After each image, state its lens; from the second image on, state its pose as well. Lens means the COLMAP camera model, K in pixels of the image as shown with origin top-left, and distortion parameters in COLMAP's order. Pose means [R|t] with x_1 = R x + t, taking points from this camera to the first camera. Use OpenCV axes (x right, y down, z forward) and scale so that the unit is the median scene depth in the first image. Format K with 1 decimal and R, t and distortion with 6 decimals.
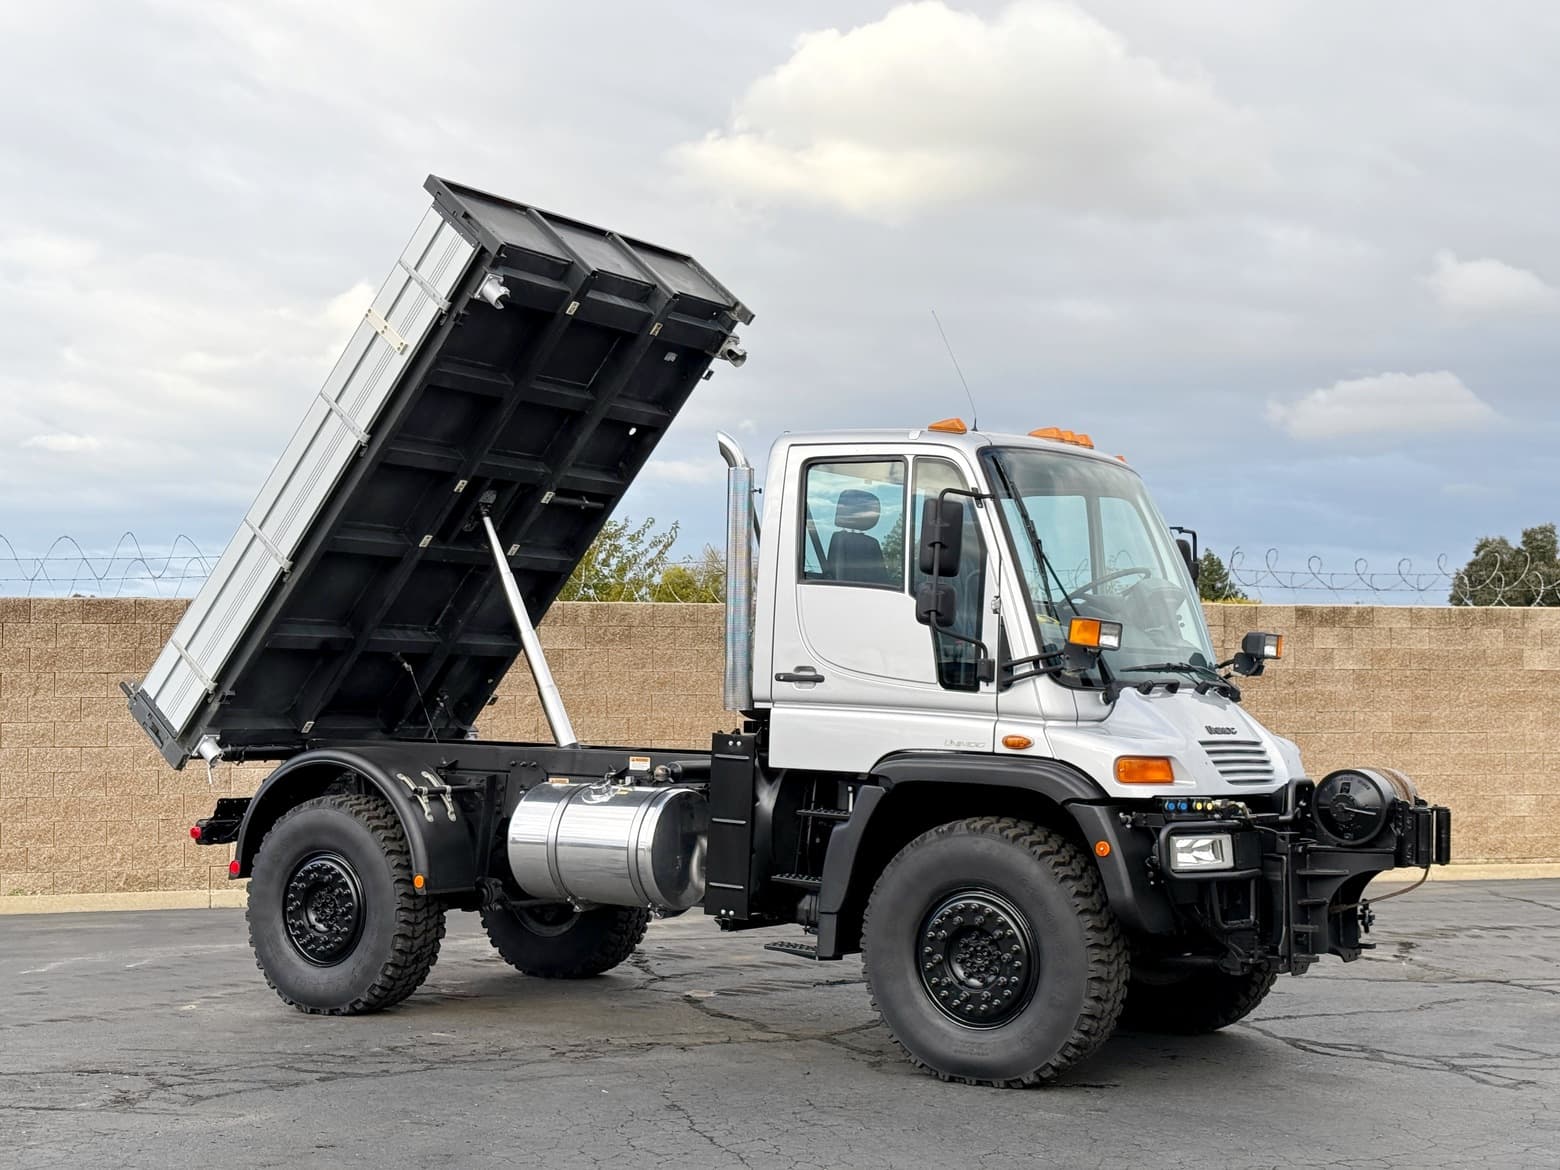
lens RADIAL K [[2153.4, 0, 785.2], [0, 2153.4, 582.3], [0, 0, 1]] dist [0.154640, -0.301755]
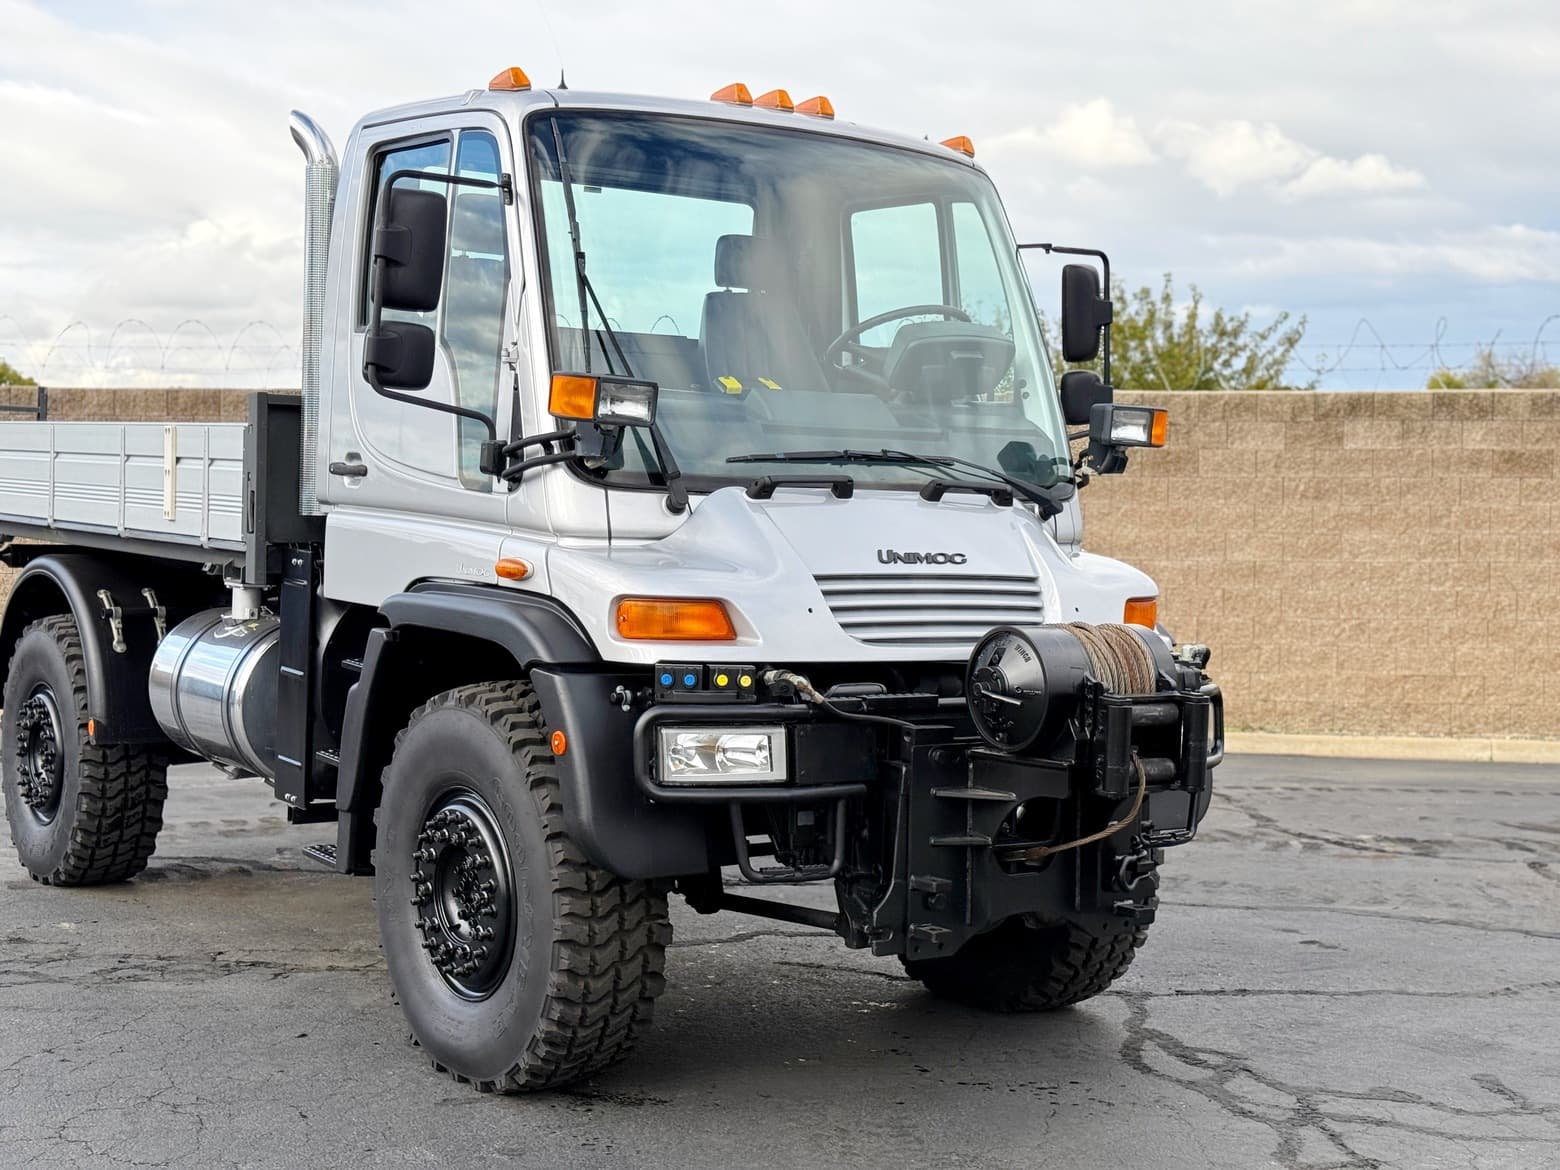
lens RADIAL K [[2153.4, 0, 787.3], [0, 2153.4, 612.6], [0, 0, 1]] dist [0.144081, -0.142237]
pose [[0.932838, 0.029989, -0.359045, 0.357534], [0.005848, 0.995139, 0.098311, 0.020776], [0.360248, -0.093808, 0.928128, 0.371798]]
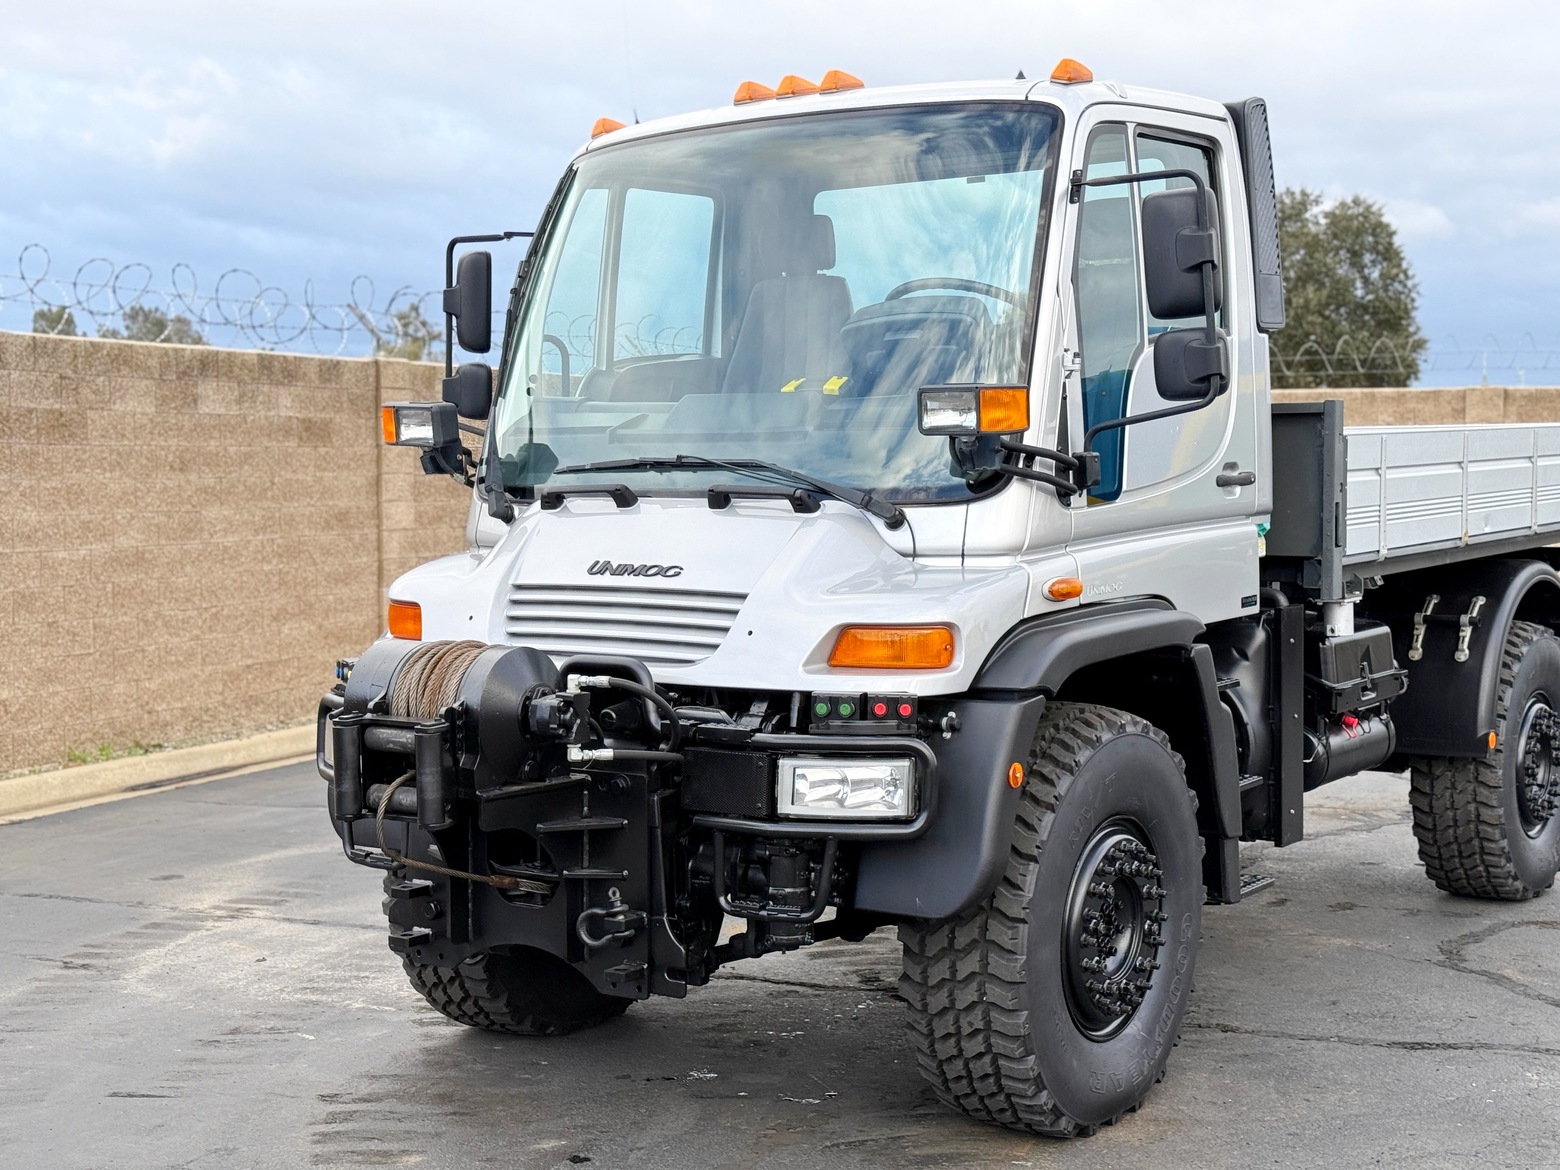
lens RADIAL K [[2153.4, 0, 787.3], [0, 2153.4, 612.6], [0, 0, 1]] dist [0.144081, -0.142237]
pose [[0.620439, -0.047721, 0.782802, -0.616152], [-0.057210, 0.992734, 0.105863, 0.018547], [-0.782166, -0.110466, 0.613200, 0.813922]]
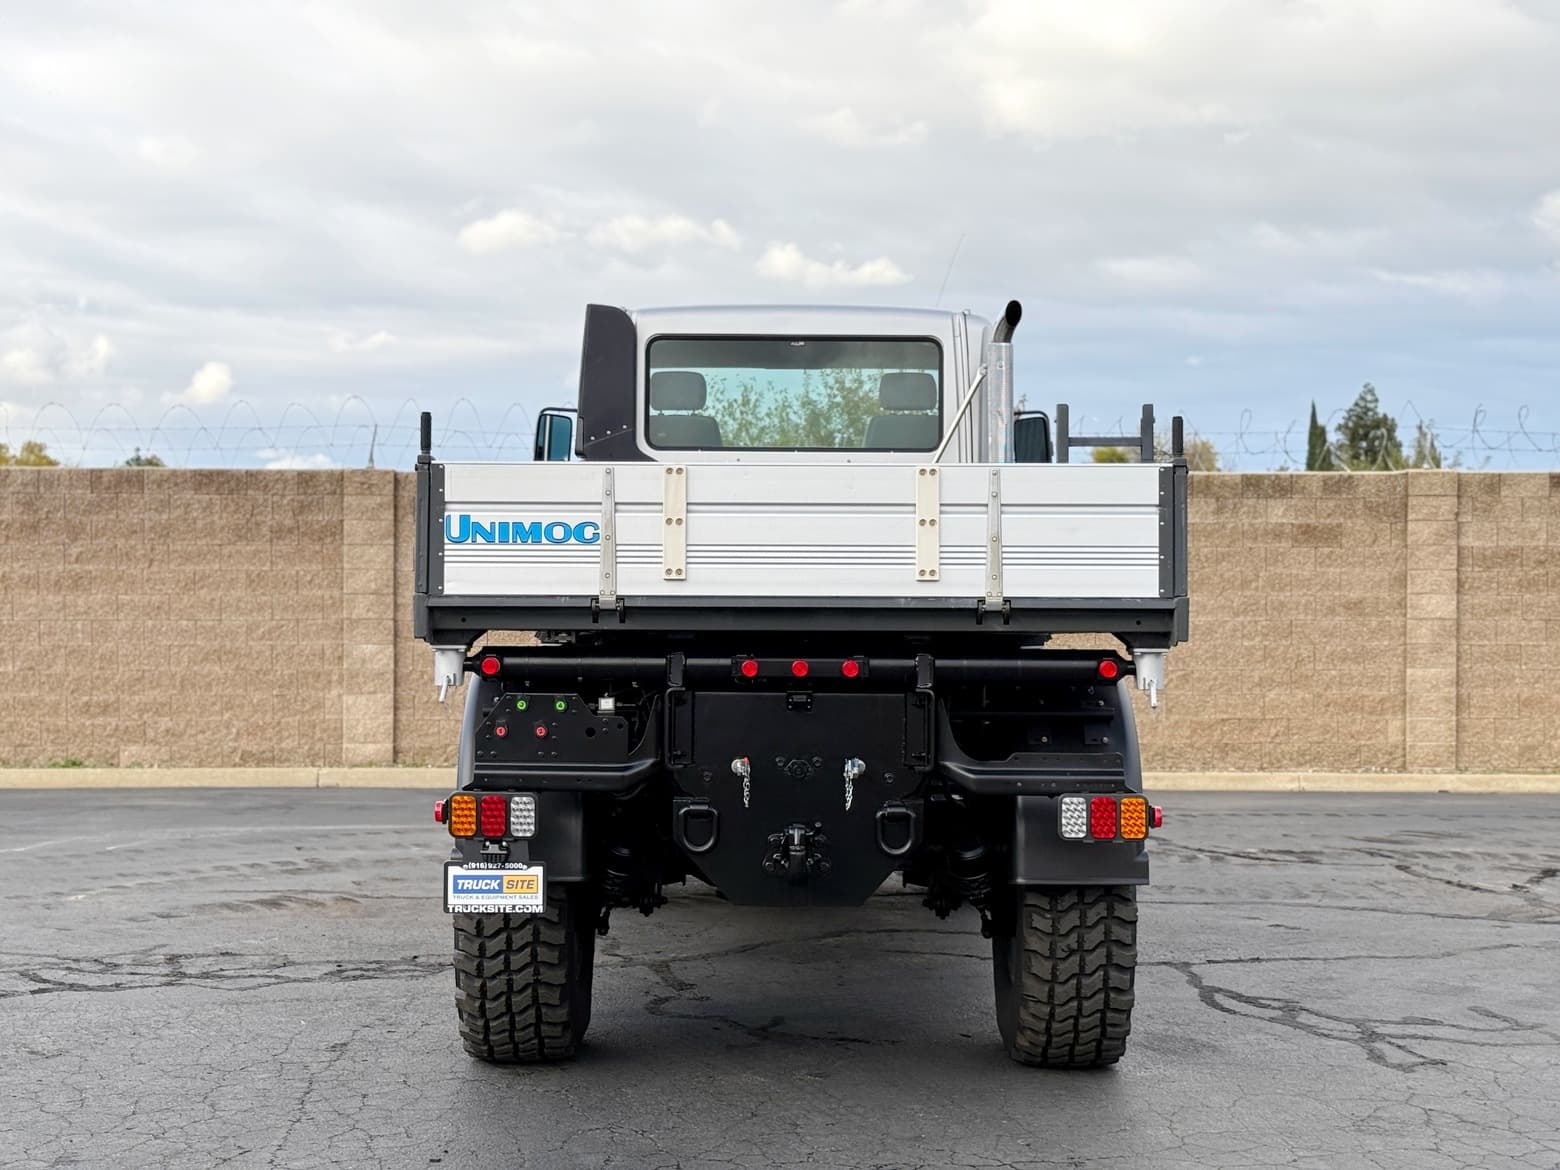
lens RADIAL K [[2154.3, 0, 781.9], [0, 2154.3, 617.3], [0, 0, 1]] dist [0.141207, -0.094421]
pose [[0.976419, 0.010734, -0.215616, 0.247300], [0.004704, 0.997468, 0.070960, 0.010000], [0.215832, -0.070301, 0.973896, 0.172311]]
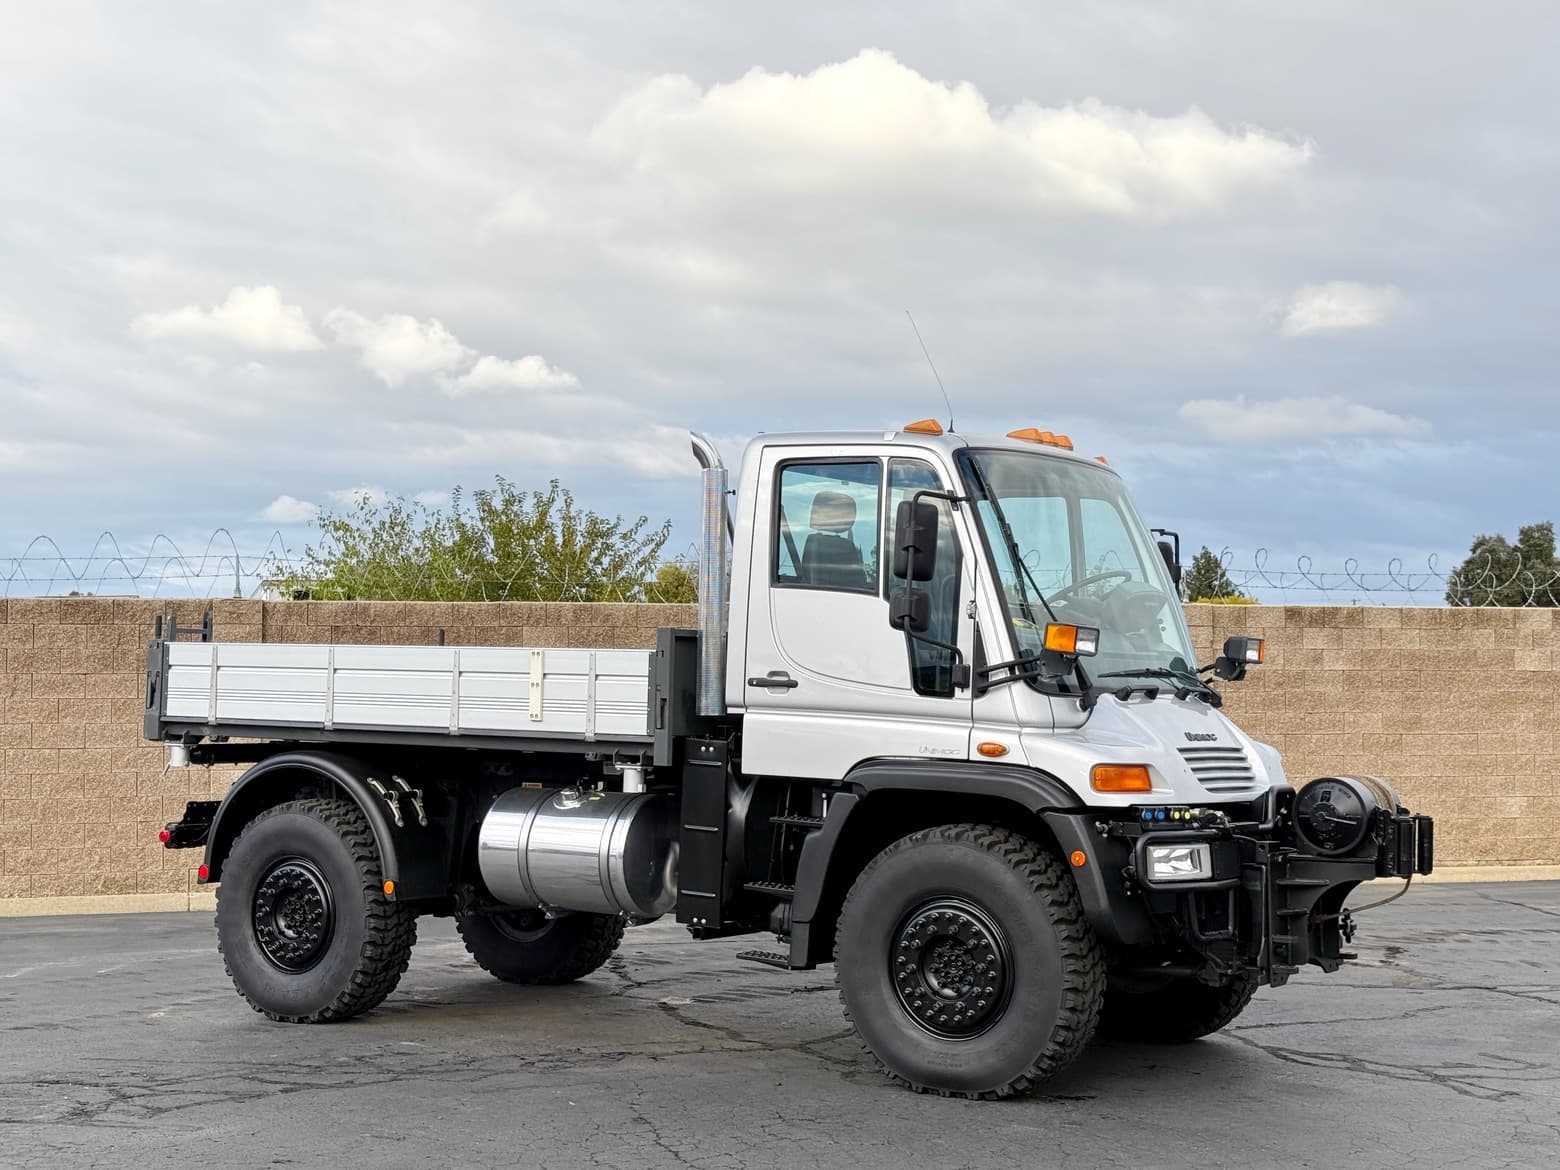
lens RADIAL K [[2149.3, 0, 780.6], [0, 2149.3, 607.5], [0, 0, 1]] dist [0.168513, -0.342505]
pose [[0.999999, 0.000750, -0.000824, 0.010246], [-0.000739, 0.999917, 0.012850, -0.002499], [0.000833, -0.012849, 0.999917, 0.017199]]
